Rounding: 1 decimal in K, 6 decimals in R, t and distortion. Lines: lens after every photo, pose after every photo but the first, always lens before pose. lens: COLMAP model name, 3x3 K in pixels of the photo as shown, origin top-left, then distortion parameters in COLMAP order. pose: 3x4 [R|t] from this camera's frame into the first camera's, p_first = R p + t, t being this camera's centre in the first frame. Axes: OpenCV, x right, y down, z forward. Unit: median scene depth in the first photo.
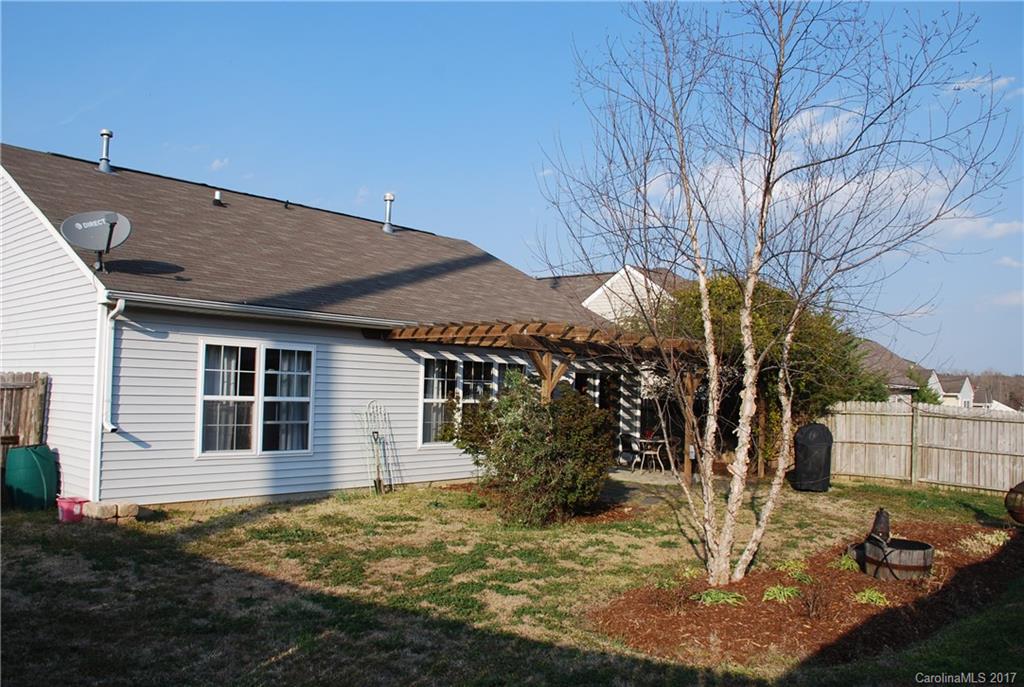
lens RADIAL K [[800.3, 0, 502.7], [0, 800.3, 346.3], [0, 0, 1]] dist [-0.154501, 0.104759]
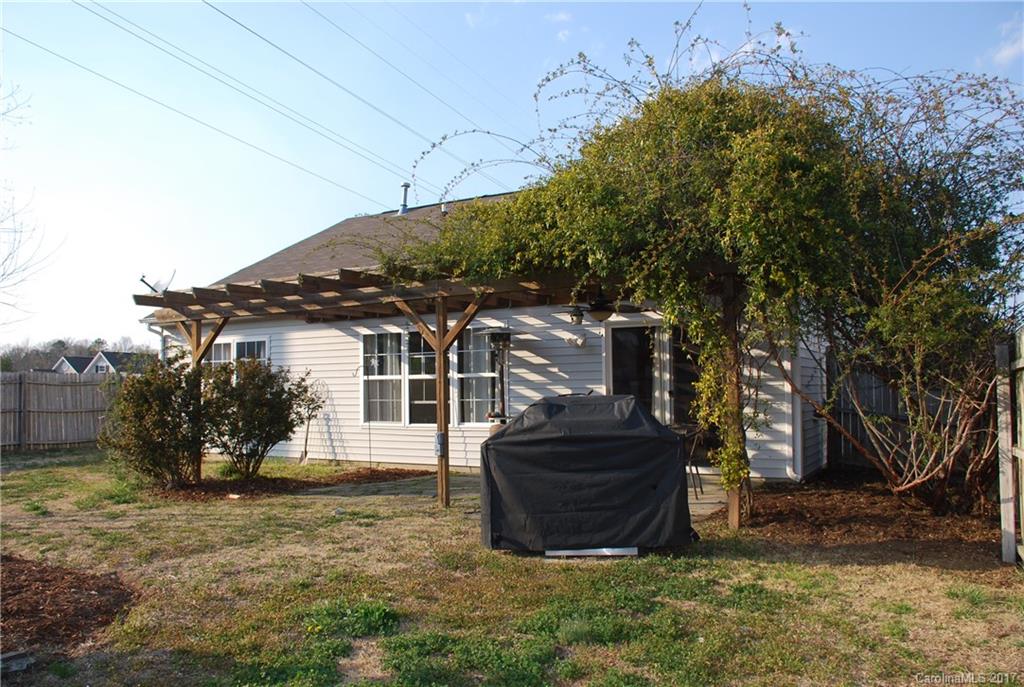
lens RADIAL K [[800.3, 0, 502.7], [0, 800.3, 346.3], [0, 0, 1]] dist [-0.154501, 0.104759]
pose [[0.193231, -0.046519, -0.980050, 0.879392], [0.093996, 0.995159, -0.028703, 0.072551], [0.976640, -0.086575, 0.196669, 0.967299]]
